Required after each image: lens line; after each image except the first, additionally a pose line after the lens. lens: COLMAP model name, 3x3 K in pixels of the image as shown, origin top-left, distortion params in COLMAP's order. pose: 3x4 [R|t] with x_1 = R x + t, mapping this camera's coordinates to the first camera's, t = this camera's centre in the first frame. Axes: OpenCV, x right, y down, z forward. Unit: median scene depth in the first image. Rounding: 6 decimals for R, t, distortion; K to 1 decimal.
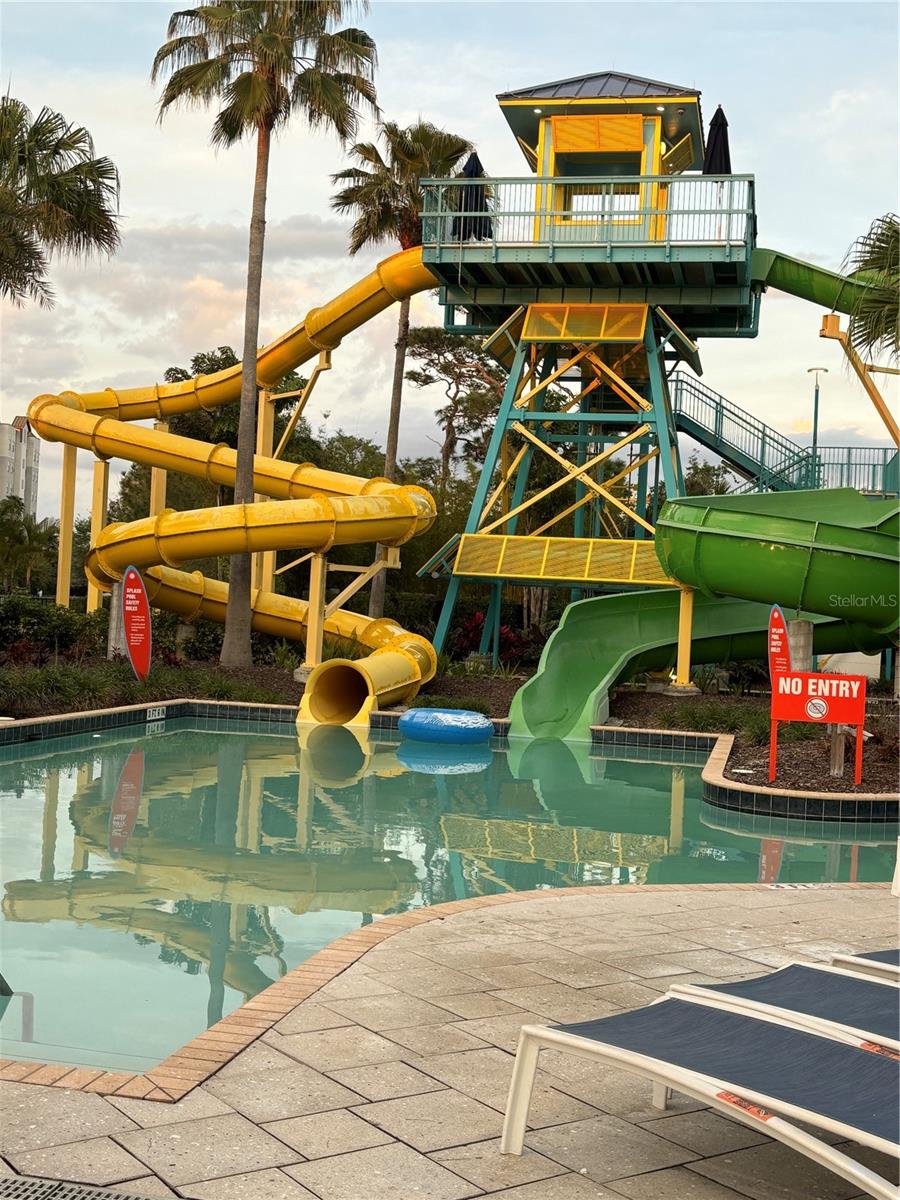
lens RADIAL K [[1508.2, 0, 442.3], [0, 1508.2, 636.9], [0, 0, 1]] dist [0.099468, 0.000000]
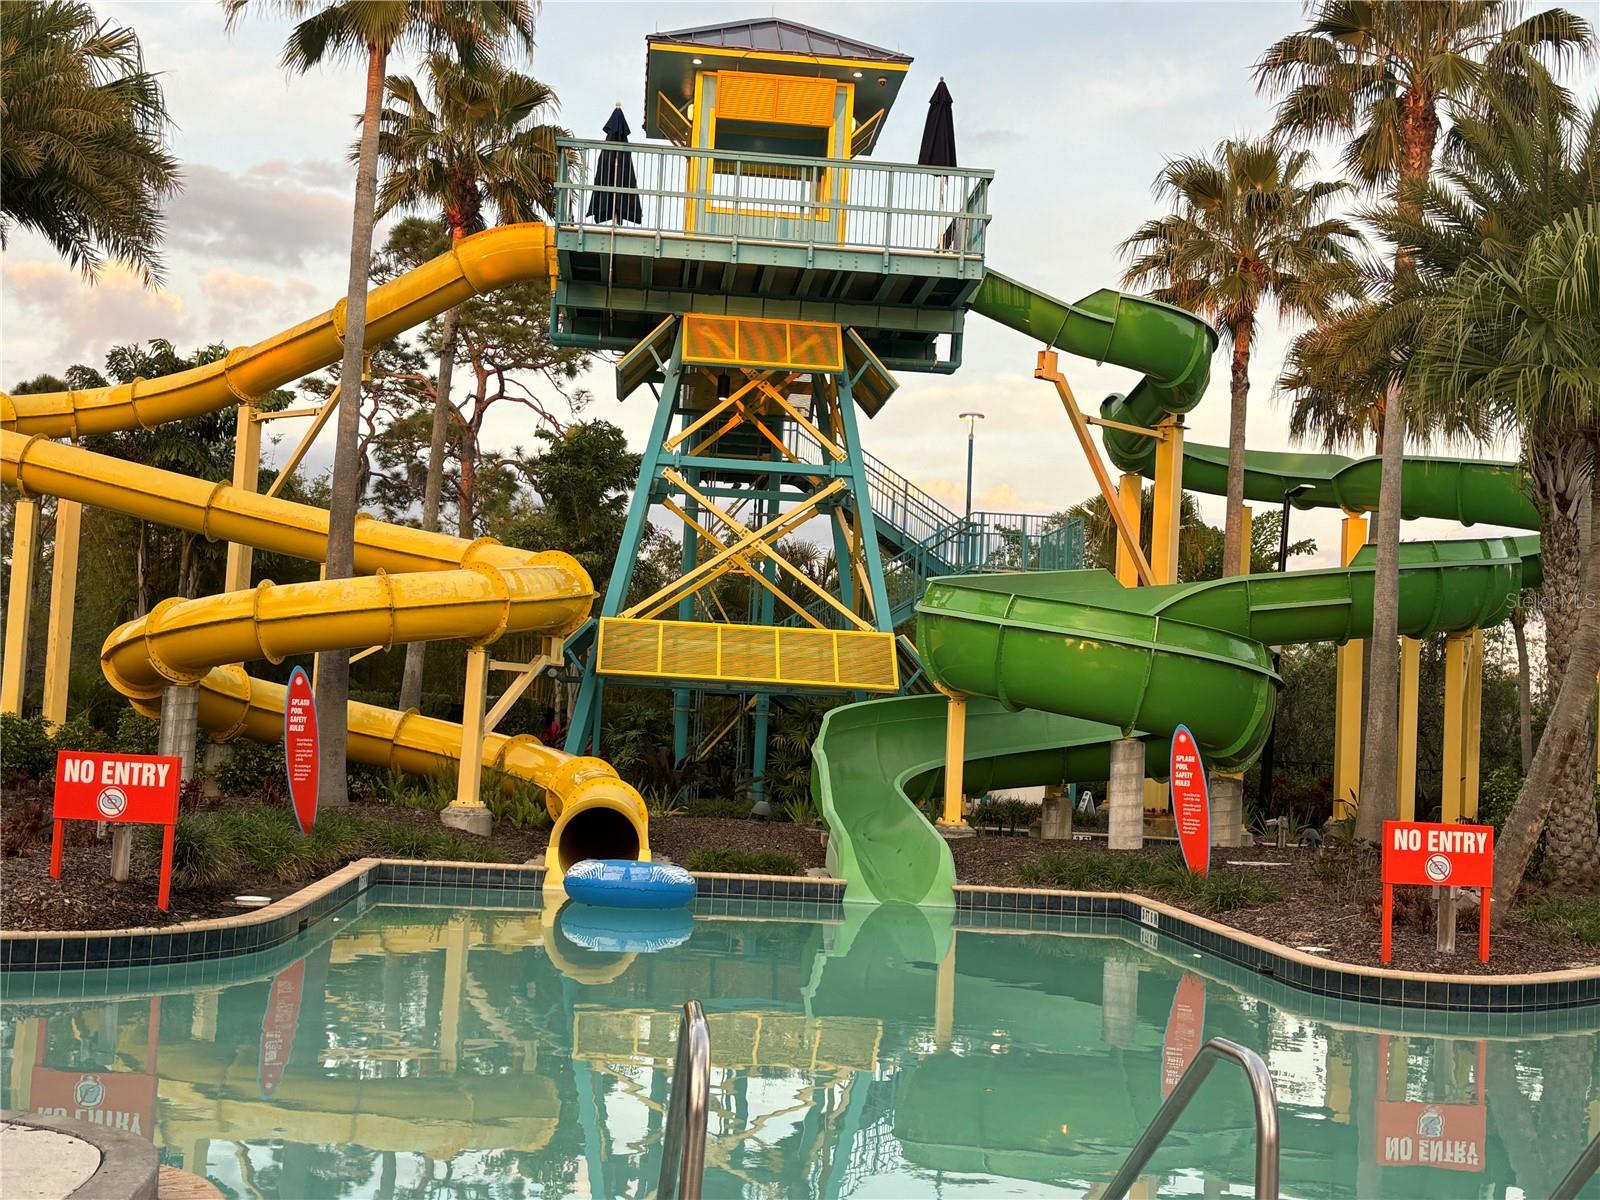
lens RADIAL K [[2010.9, 0, 781.8], [0, 2010.9, 665.5], [0, 0, 1]] dist [0.099468, 0.000000]
pose [[0.959196, 0.008740, 0.282606, -0.181223], [0.001581, 0.999341, -0.036272, -0.009656], [-0.282737, 0.035239, 0.958550, 0.037269]]
